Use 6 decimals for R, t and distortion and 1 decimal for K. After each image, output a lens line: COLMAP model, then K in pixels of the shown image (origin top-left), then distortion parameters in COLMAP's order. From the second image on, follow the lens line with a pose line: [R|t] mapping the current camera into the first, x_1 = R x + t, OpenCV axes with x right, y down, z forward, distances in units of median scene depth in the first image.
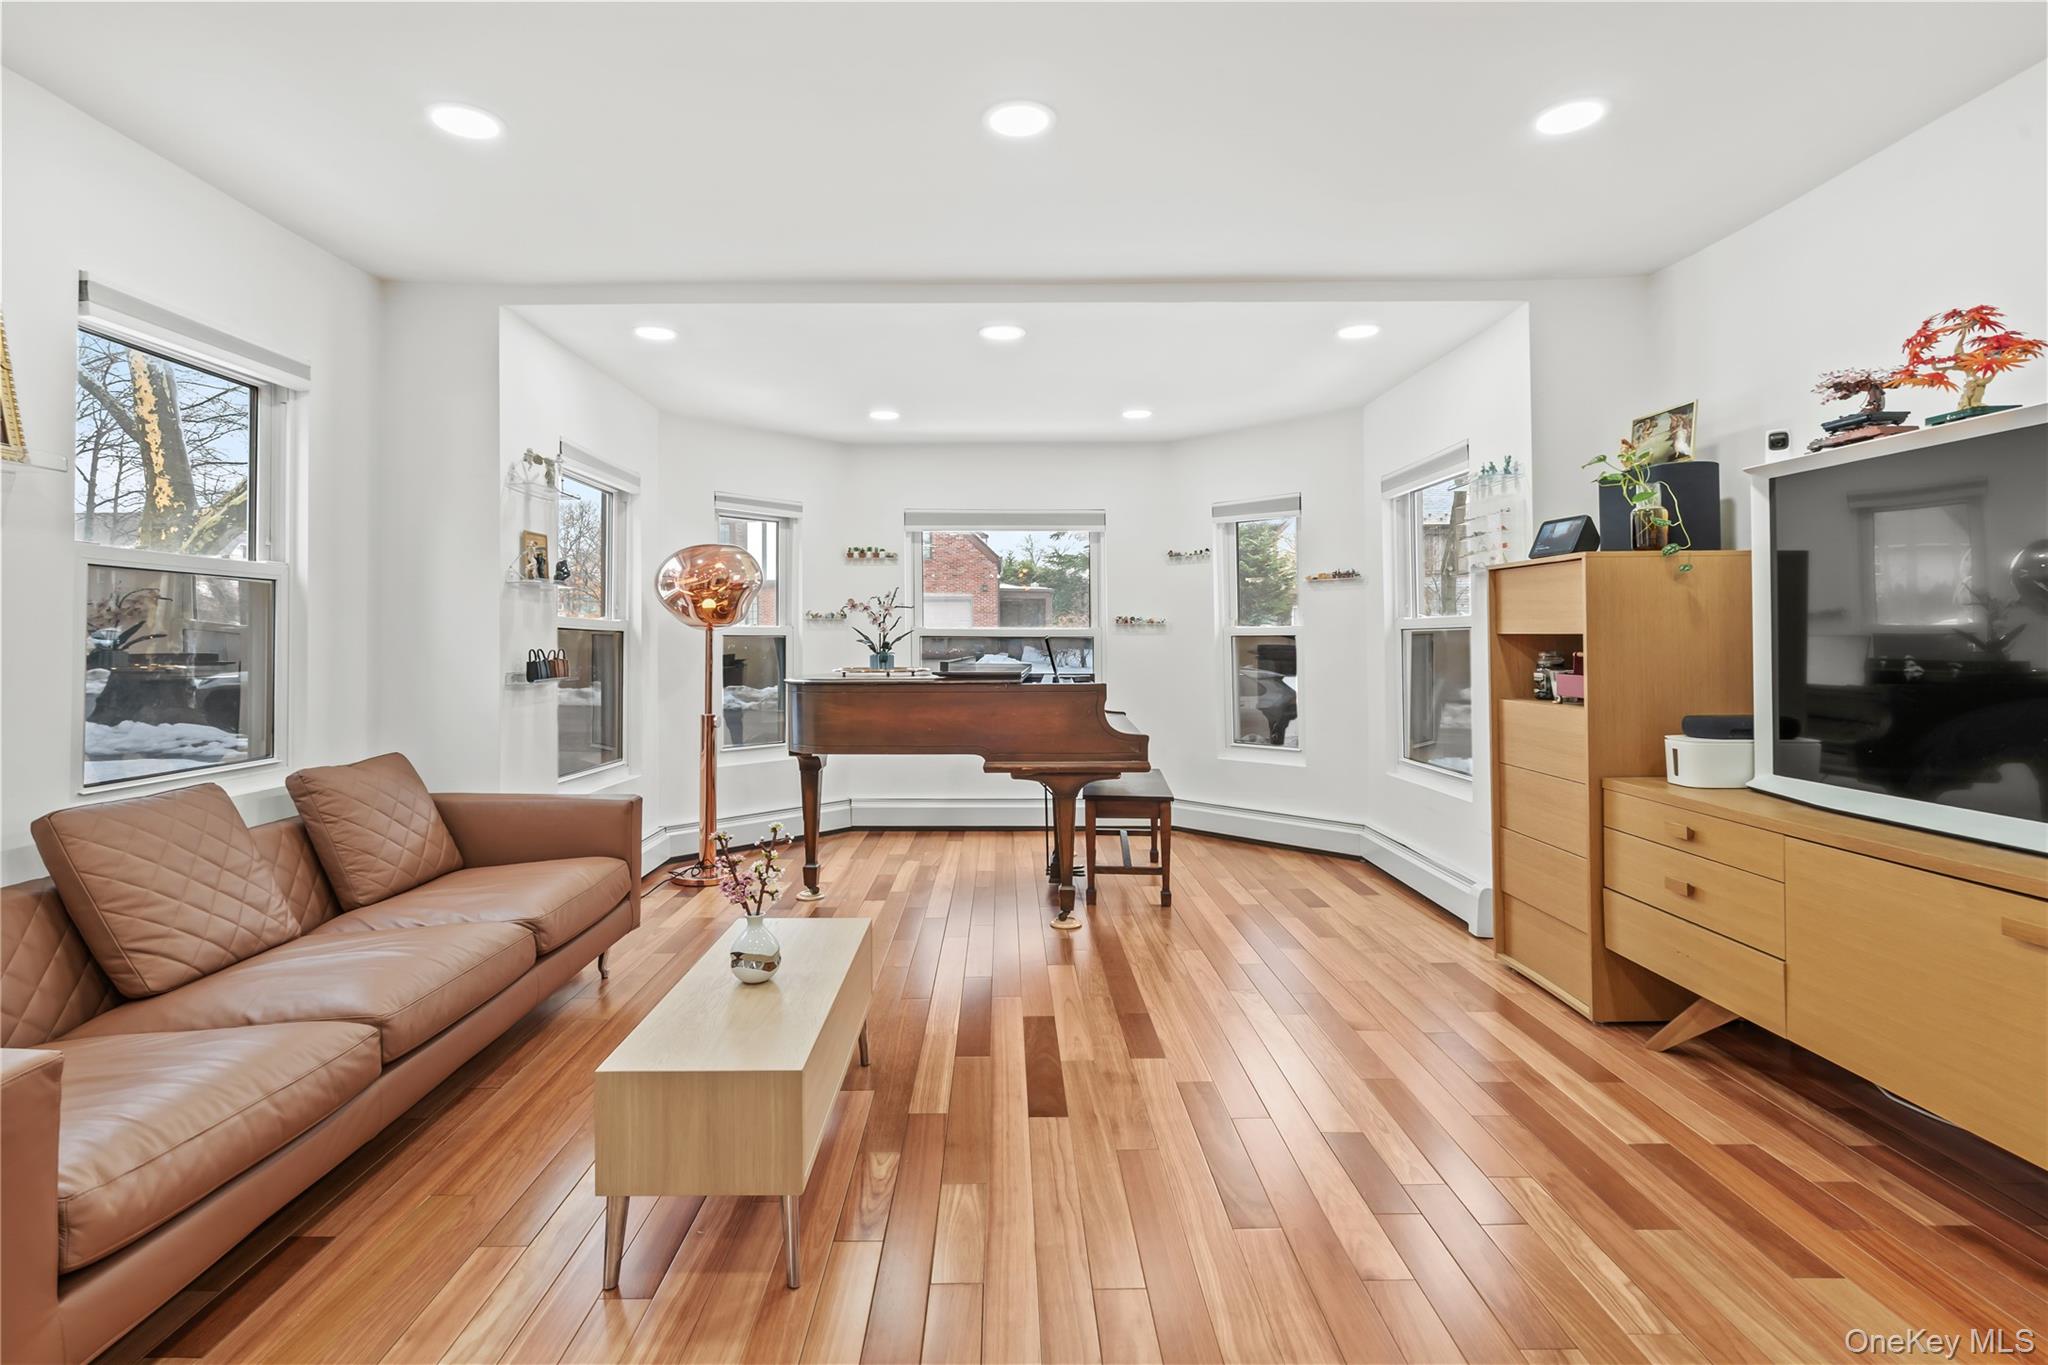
lens RADIAL K [[1022.8, 0, 1018.8], [0, 1022.8, 626.4], [0, 0, 1]] dist [-0.008246, 0.002602]
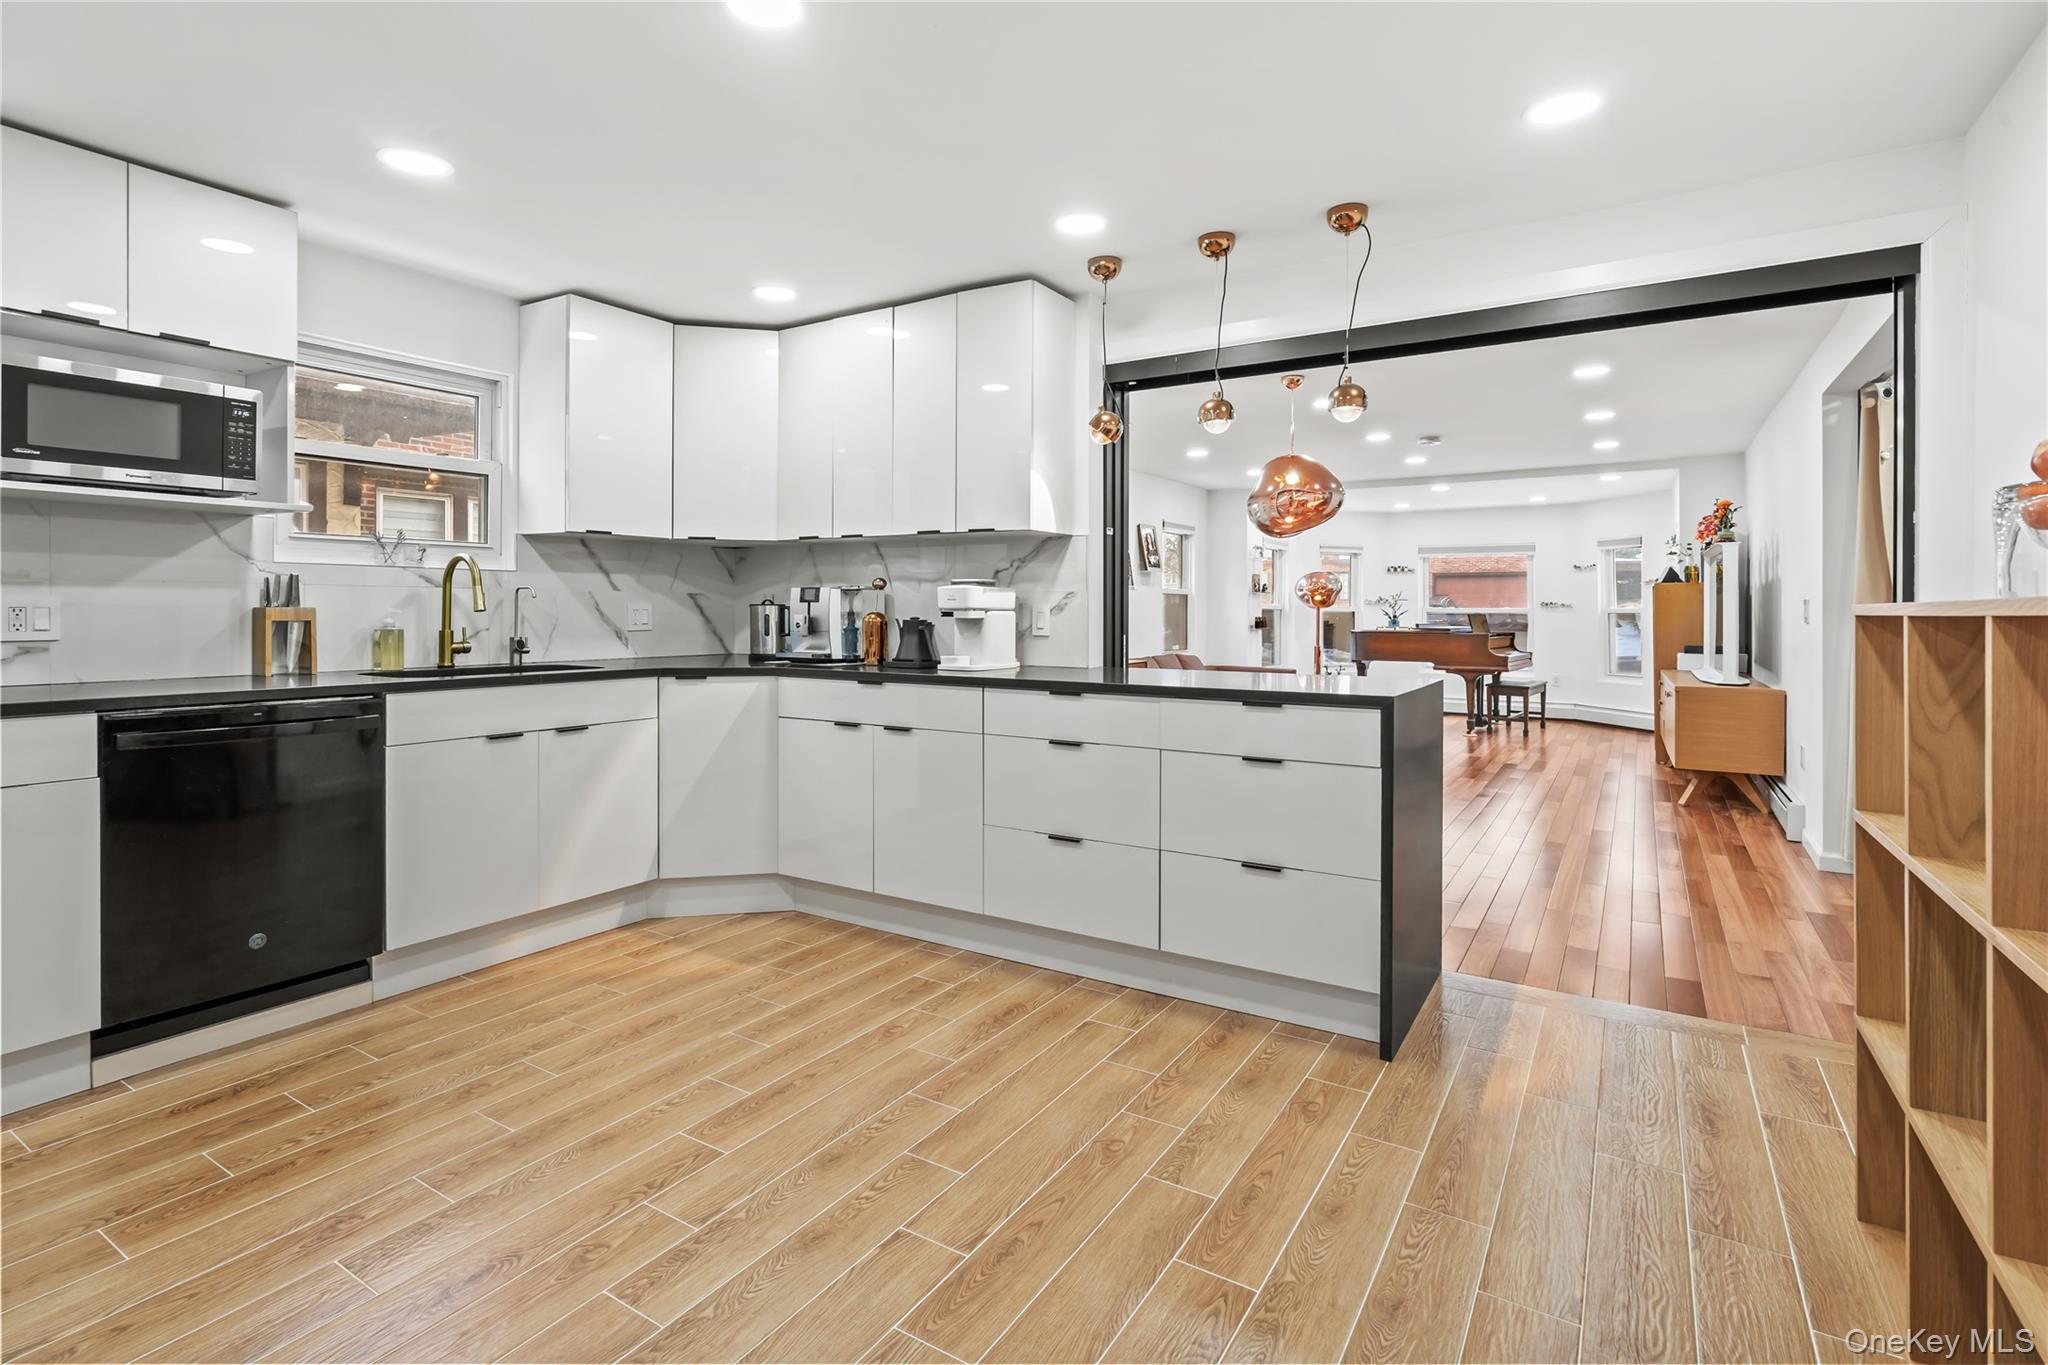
lens RADIAL K [[1022.8, 0, 1028.1], [0, 1022.8, 604.0], [0, 0, 1]] dist [-0.008246, 0.002602]
pose [[0.848330, 0.001923, -0.529465, 0.422826], [0.001347, 0.999982, 0.005789, -0.026949], [0.529467, -0.005624, 0.848312, -1.519674]]
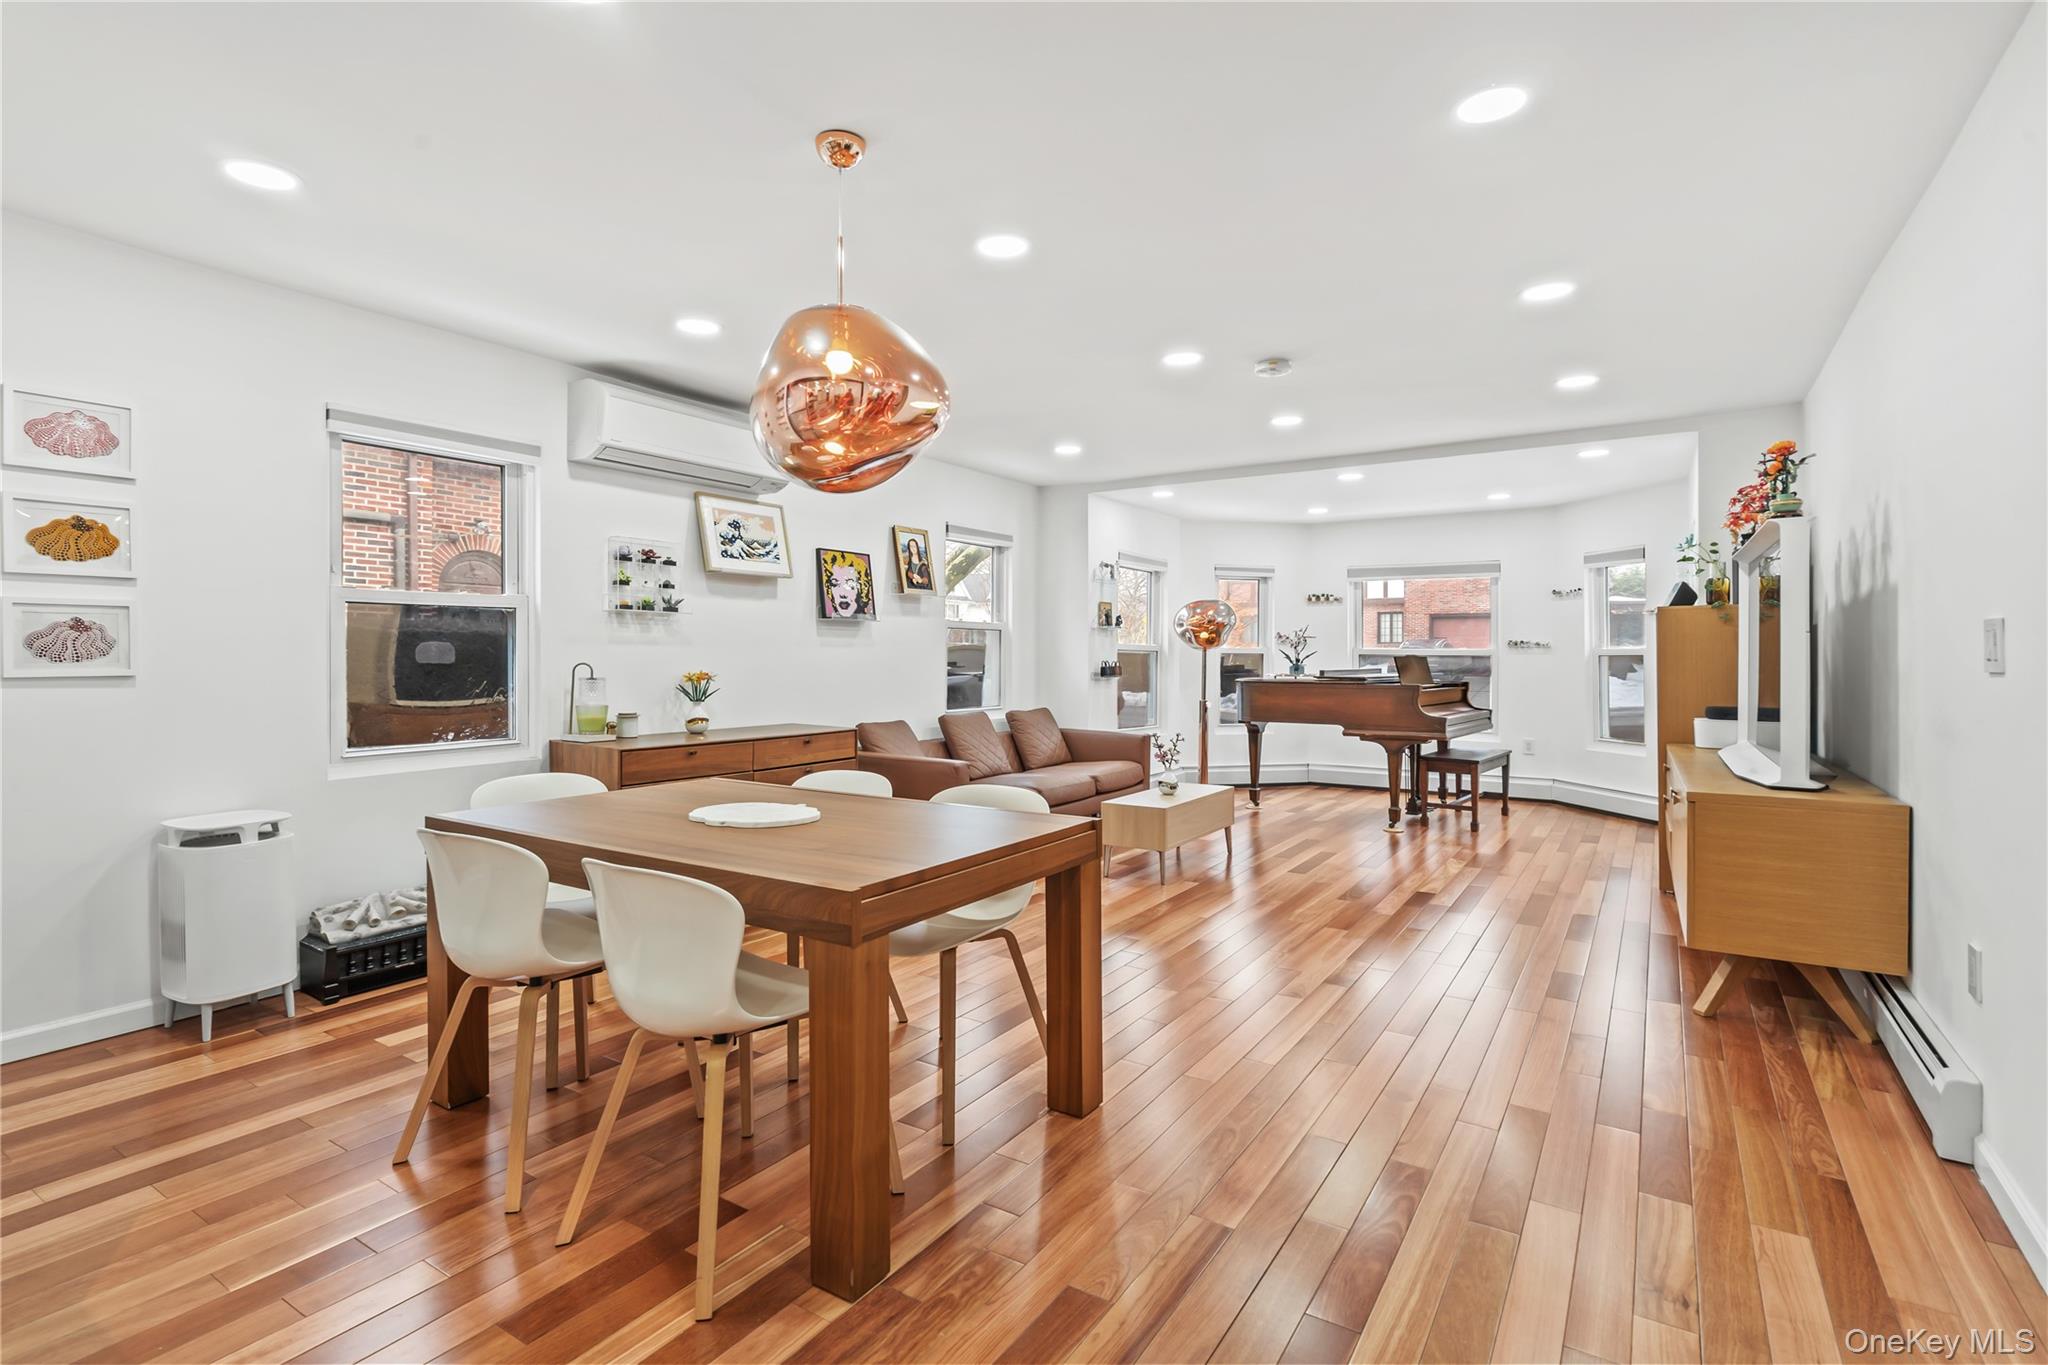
lens RADIAL K [[1022.8, 0, 1009.2], [0, 1022.8, 653.6], [0, 0, 1]] dist [-0.008246, 0.002602]
pose [[0.833447, 0.003611, -0.552588, 0.433921], [0.002669, 0.999941, 0.010559, -0.012483], [0.552594, -0.010275, 0.833388, -0.703916]]
